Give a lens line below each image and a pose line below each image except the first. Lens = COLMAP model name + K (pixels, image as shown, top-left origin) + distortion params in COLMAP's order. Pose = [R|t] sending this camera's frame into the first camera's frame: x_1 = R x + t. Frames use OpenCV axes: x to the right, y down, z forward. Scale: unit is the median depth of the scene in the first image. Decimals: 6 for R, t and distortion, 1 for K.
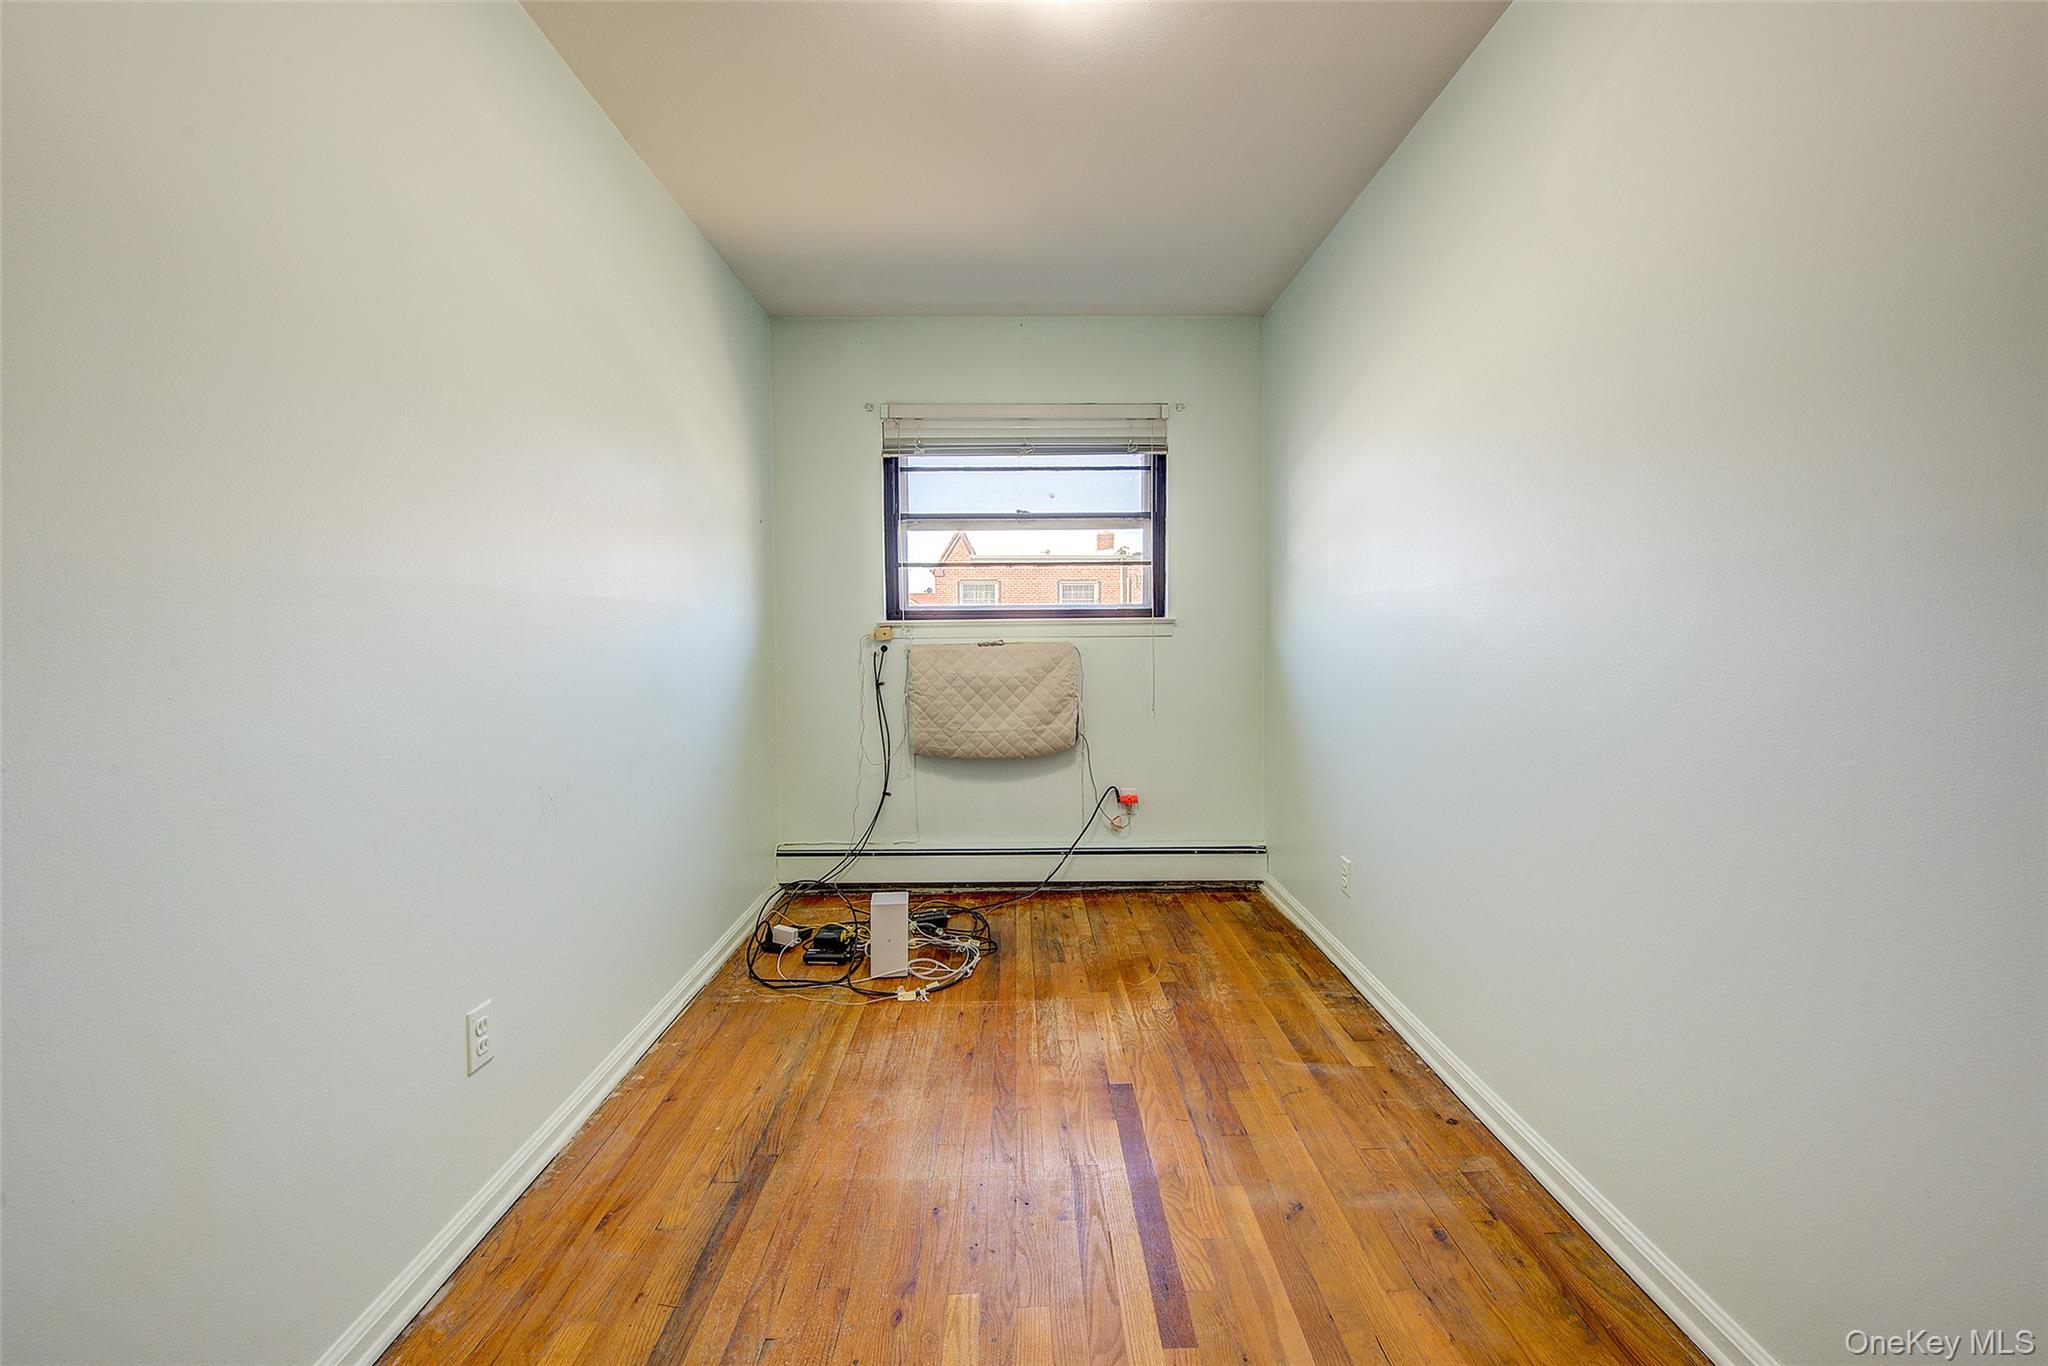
lens RADIAL K [[814.8, 0, 1029.8], [0, 814.8, 681.8], [0, 0, 1]] dist [0.003662, -0.003022]
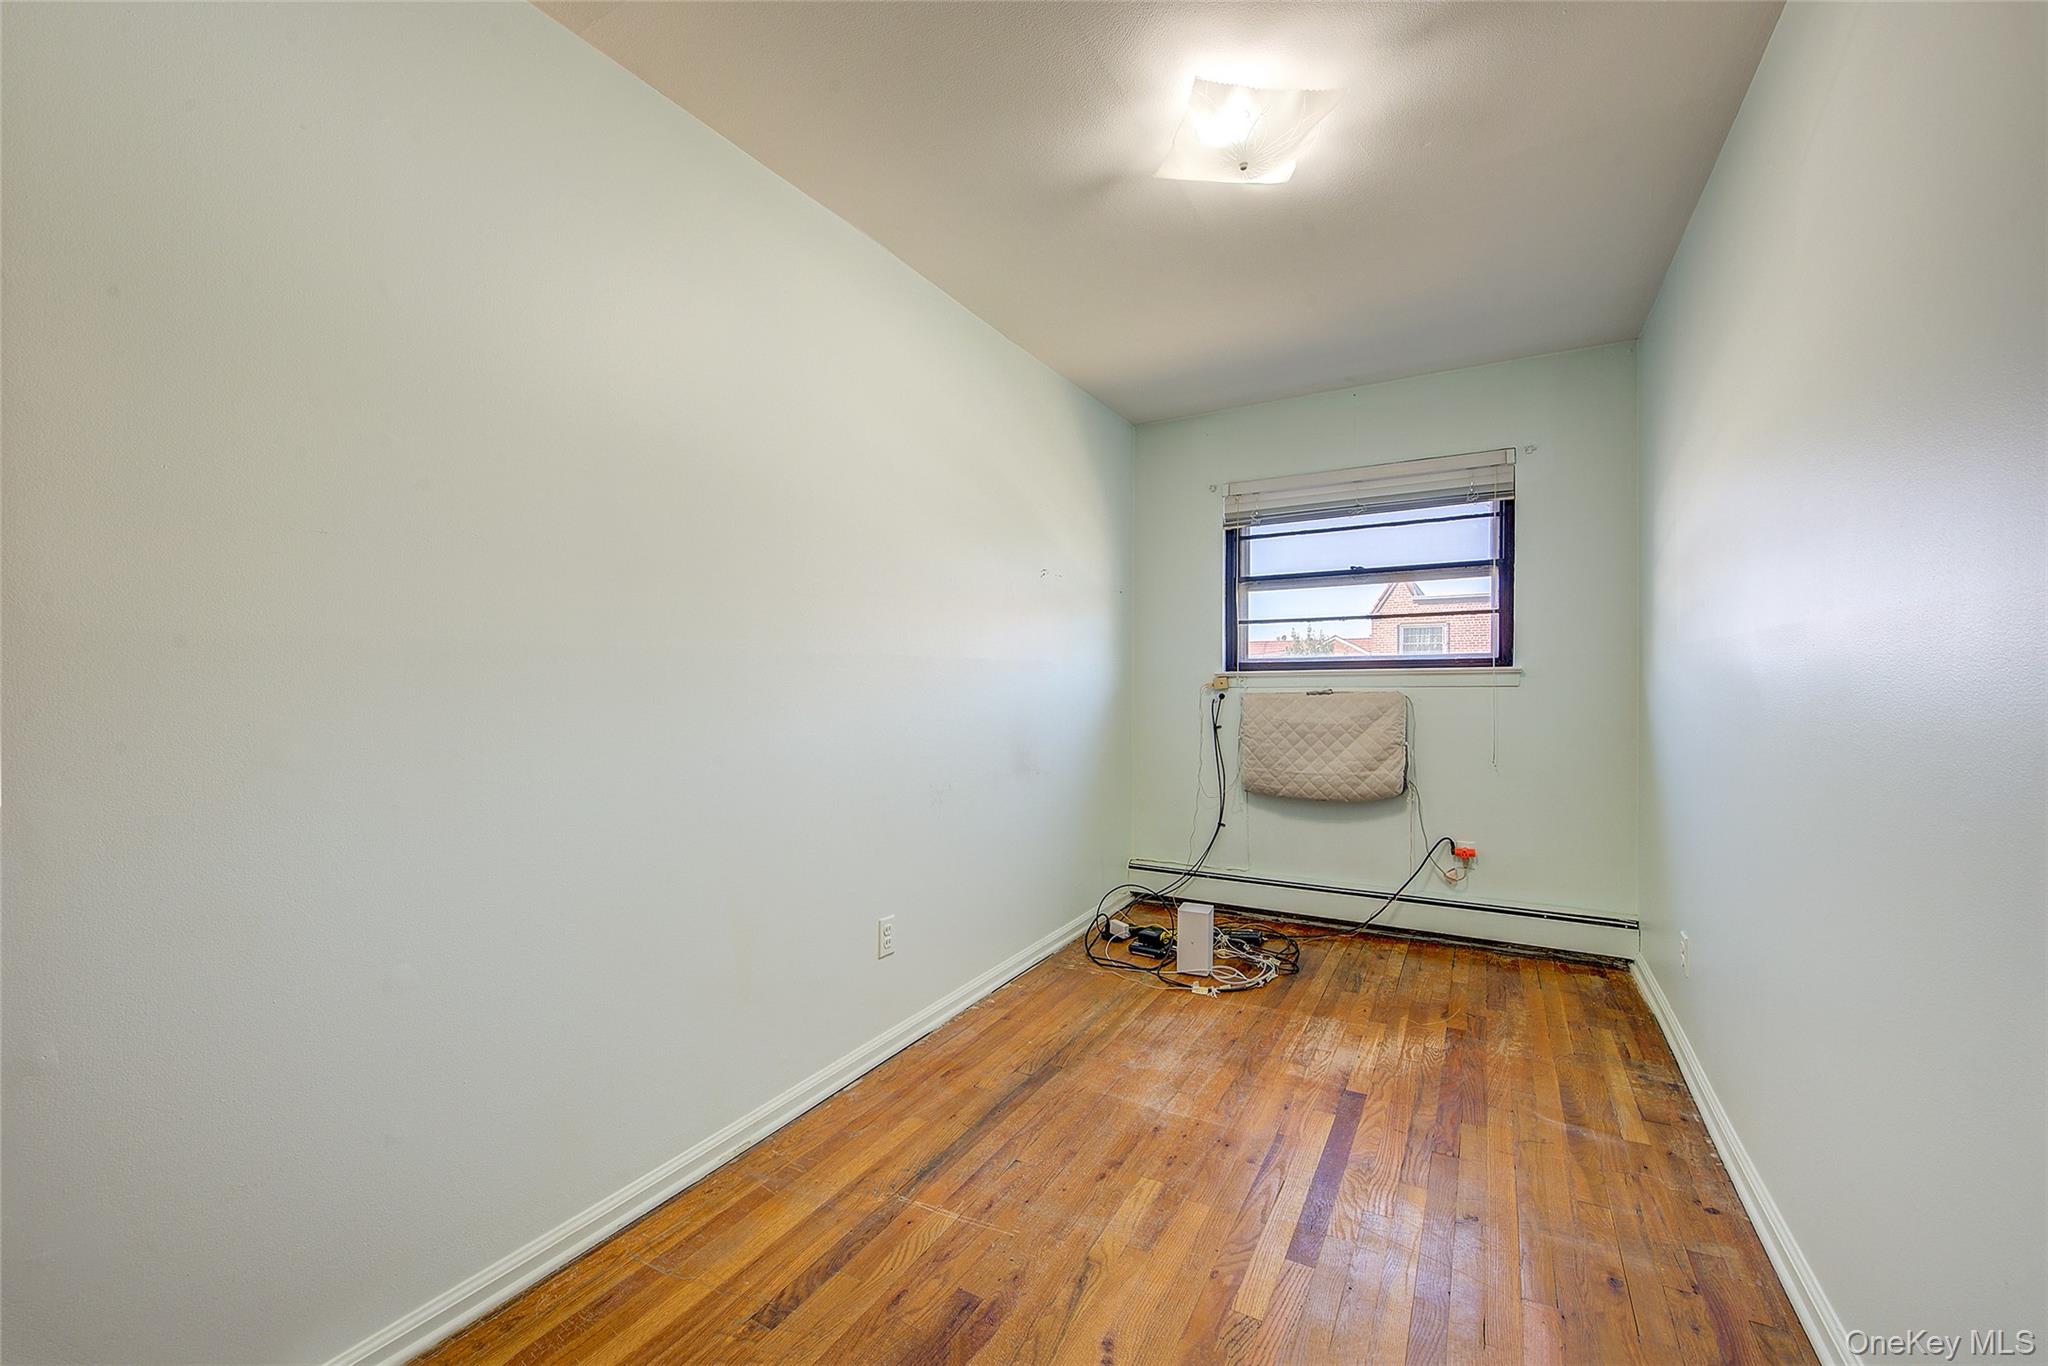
lens RADIAL K [[804.4, 0, 1036.5], [0, 804.4, 695.2], [0, 0, 1]] dist [-0.000036, -0.000236]
pose [[0.867592, 0.009263, -0.497191, 0.195616], [-0.030160, 0.998966, -0.034016, 0.004909], [0.496362, 0.044507, 0.866974, -0.130704]]
